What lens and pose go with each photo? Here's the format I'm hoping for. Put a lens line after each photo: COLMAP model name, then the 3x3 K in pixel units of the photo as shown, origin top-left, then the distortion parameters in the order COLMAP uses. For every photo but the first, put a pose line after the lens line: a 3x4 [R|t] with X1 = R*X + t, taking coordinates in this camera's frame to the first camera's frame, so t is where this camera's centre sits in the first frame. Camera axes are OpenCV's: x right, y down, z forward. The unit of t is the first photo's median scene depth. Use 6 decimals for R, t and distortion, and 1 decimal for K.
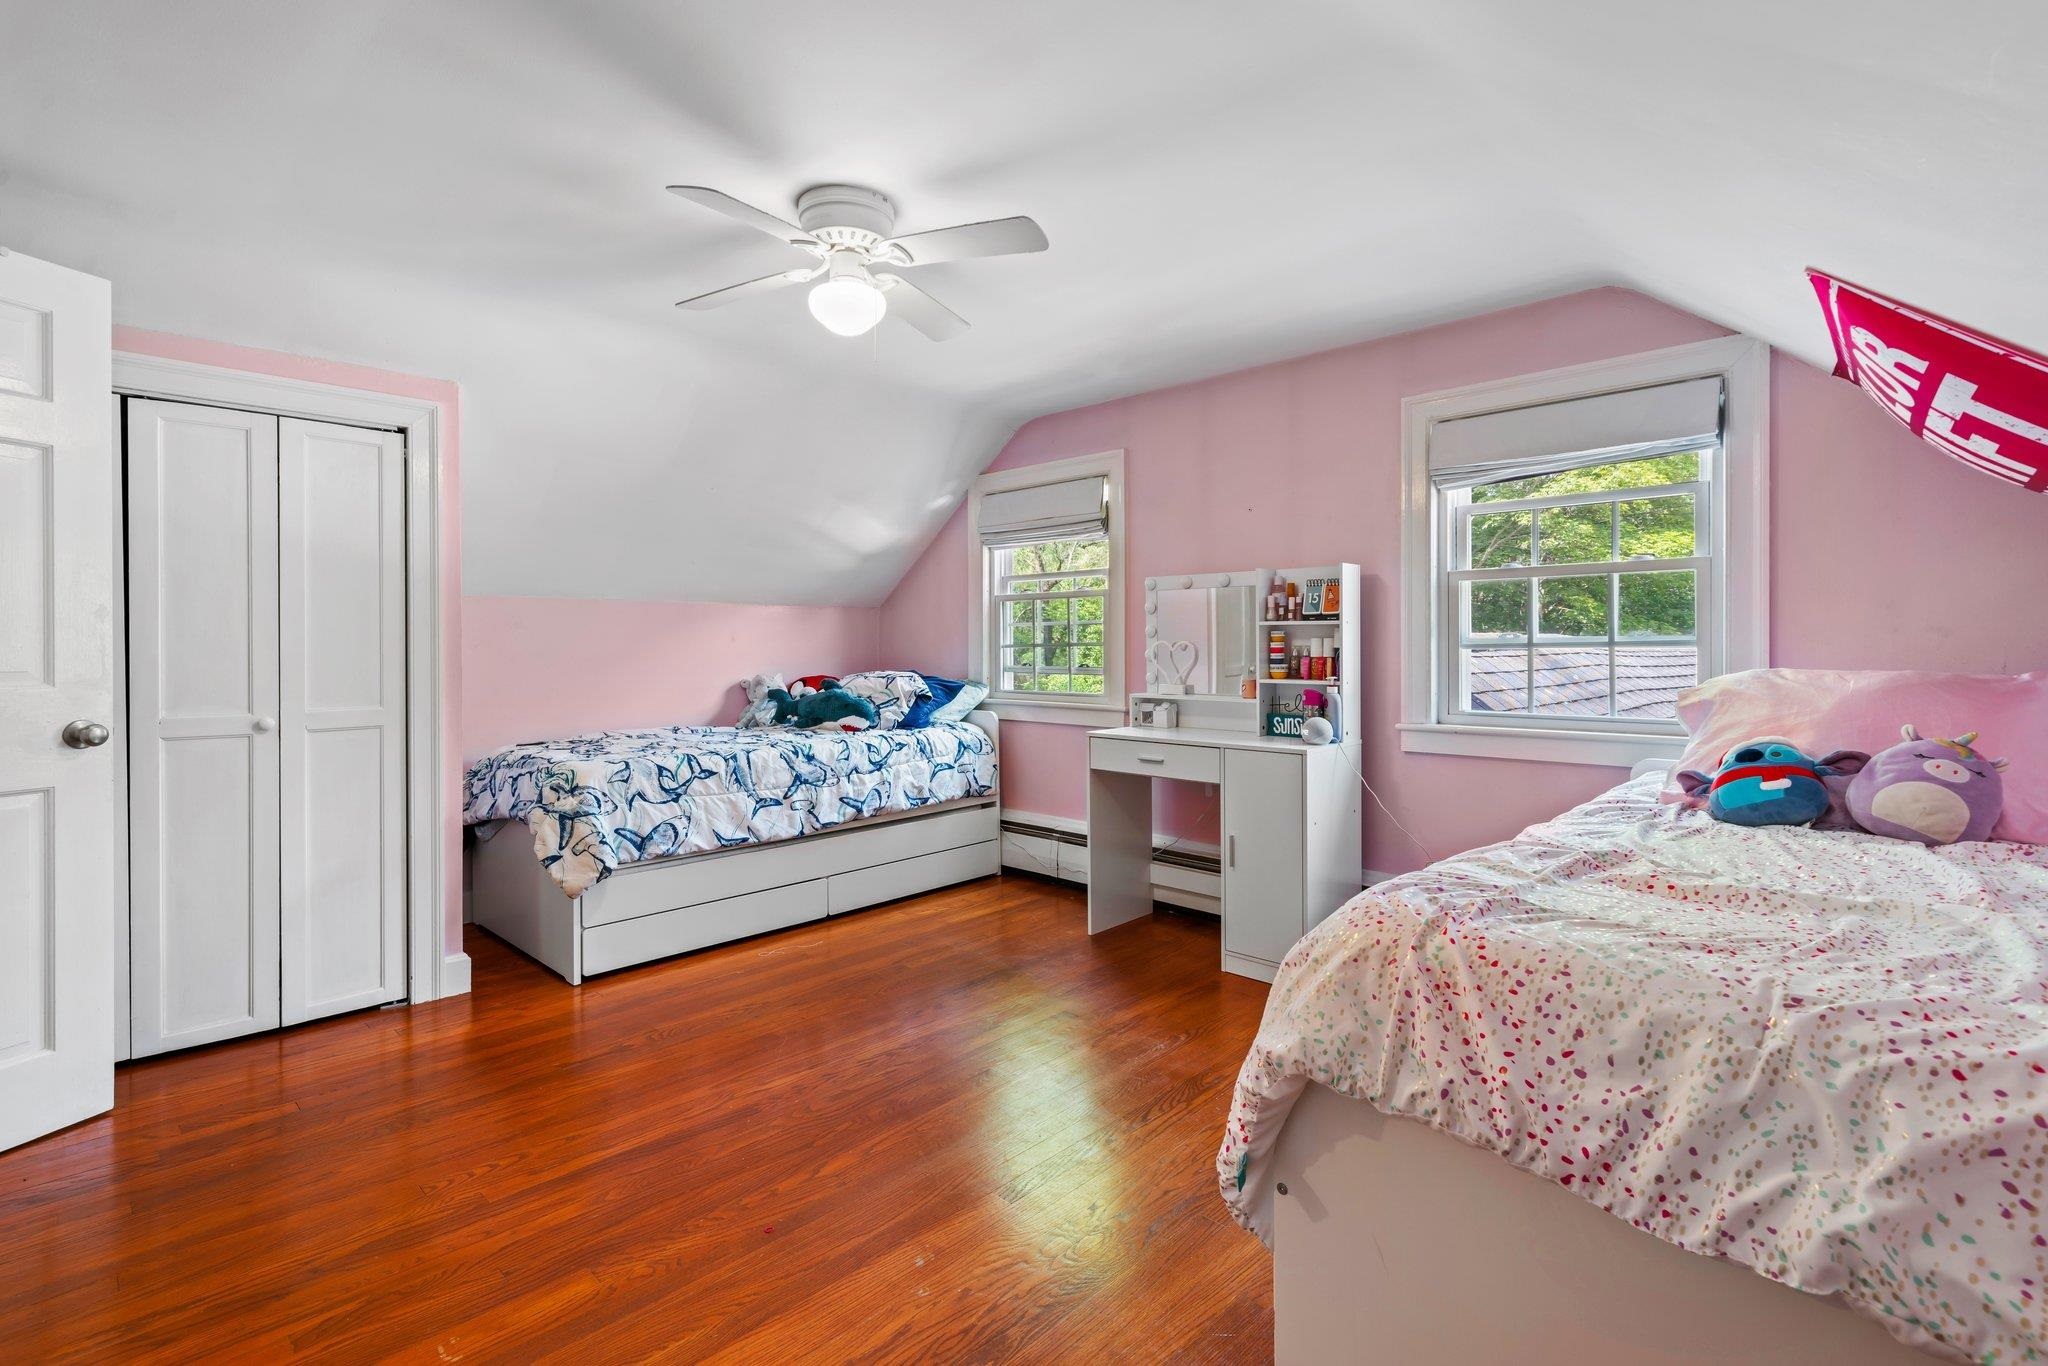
lens RADIAL K [[944.2, 0, 1027.8], [0, 944.2, 660.5], [0, 0, 1]] dist [0.000137, 0.000170]
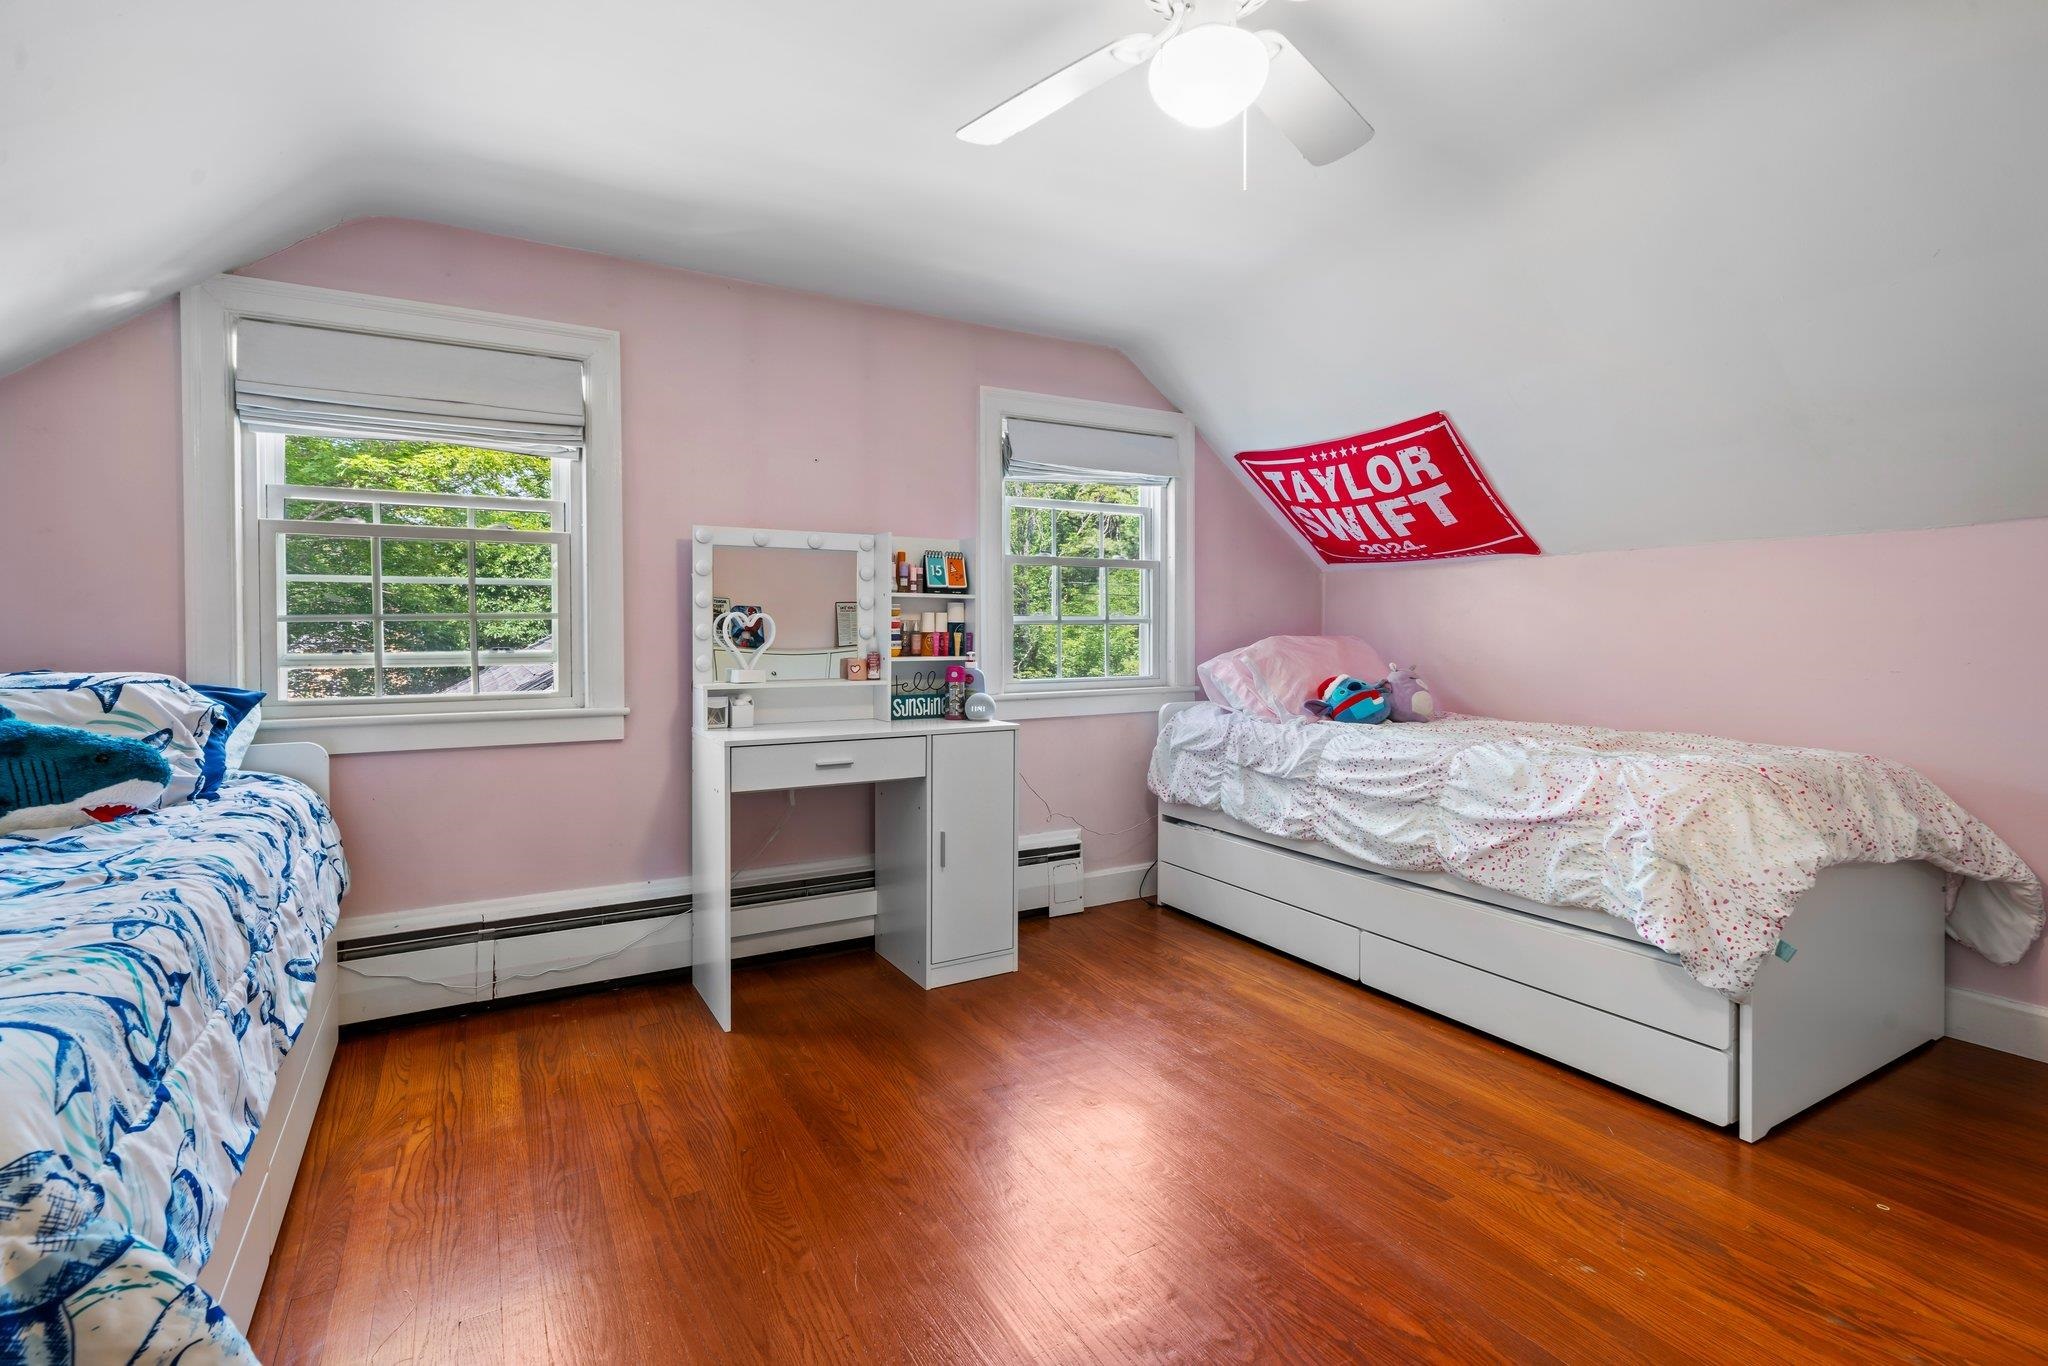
lens RADIAL K [[950.8, 0, 1024.7], [0, 950.8, 645.3], [0, 0, 1]] dist [0.001019, 0.000456]
pose [[0.278905, -0.010064, 0.960266, -0.583518], [0.015395, 0.999863, 0.006007, 0.005211], [-0.960195, 0.013108, 0.279022, 0.635305]]
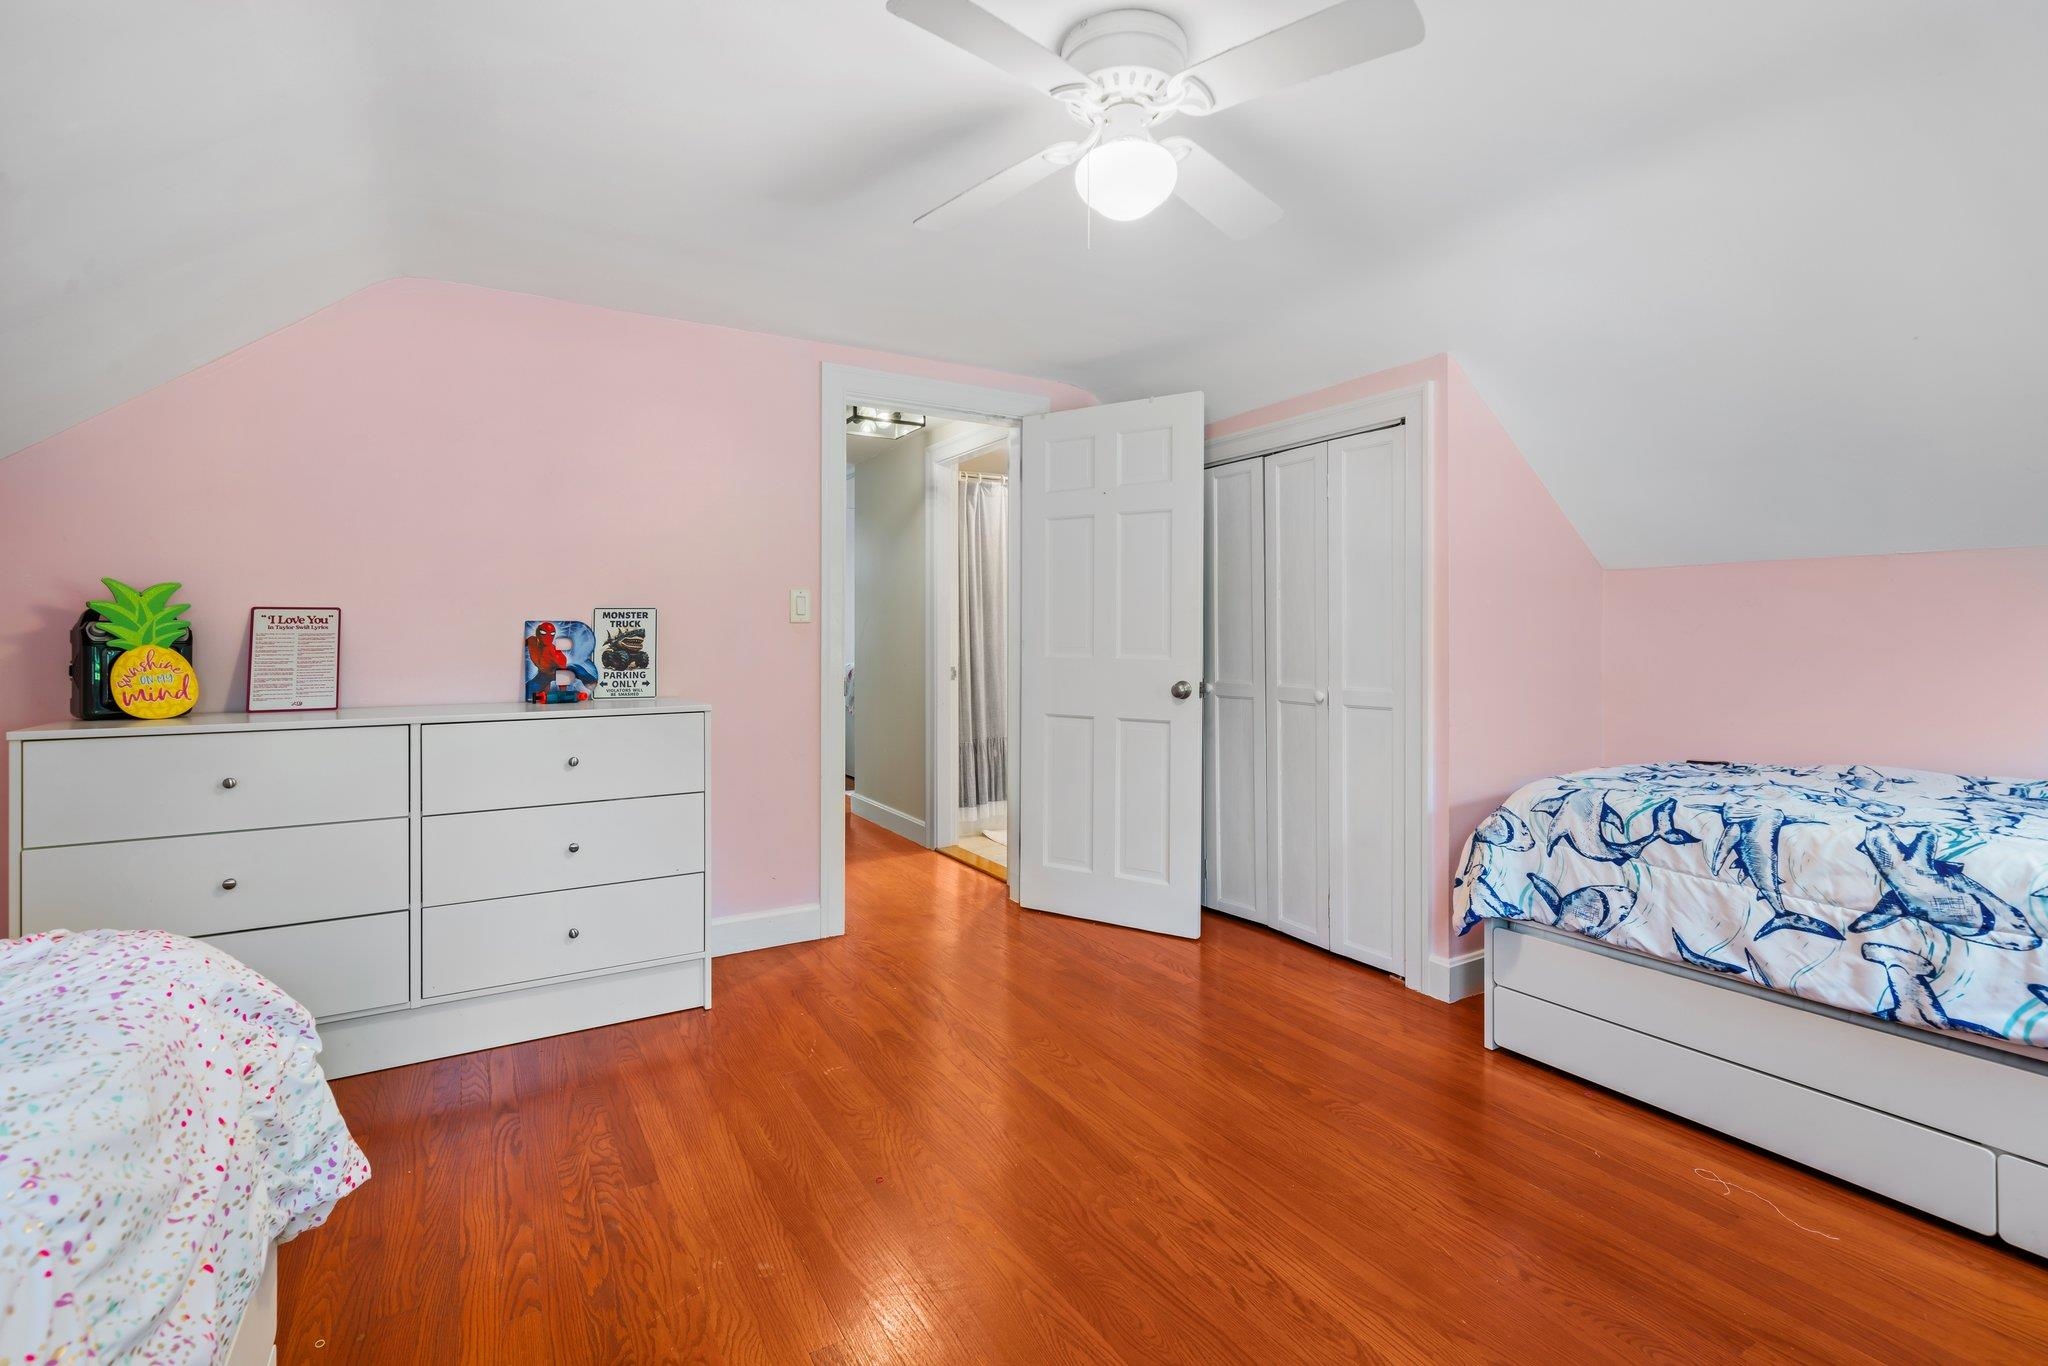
lens RADIAL K [[950.8, 0, 1024.7], [0, 950.8, 645.3], [0, 0, 1]] dist [0.001019, 0.000456]
pose [[-0.265039, 0.013558, -0.964142, 0.380700], [-0.007772, 0.999839, 0.016196, -0.012576], [0.964206, 0.011786, -0.264891, 0.763060]]
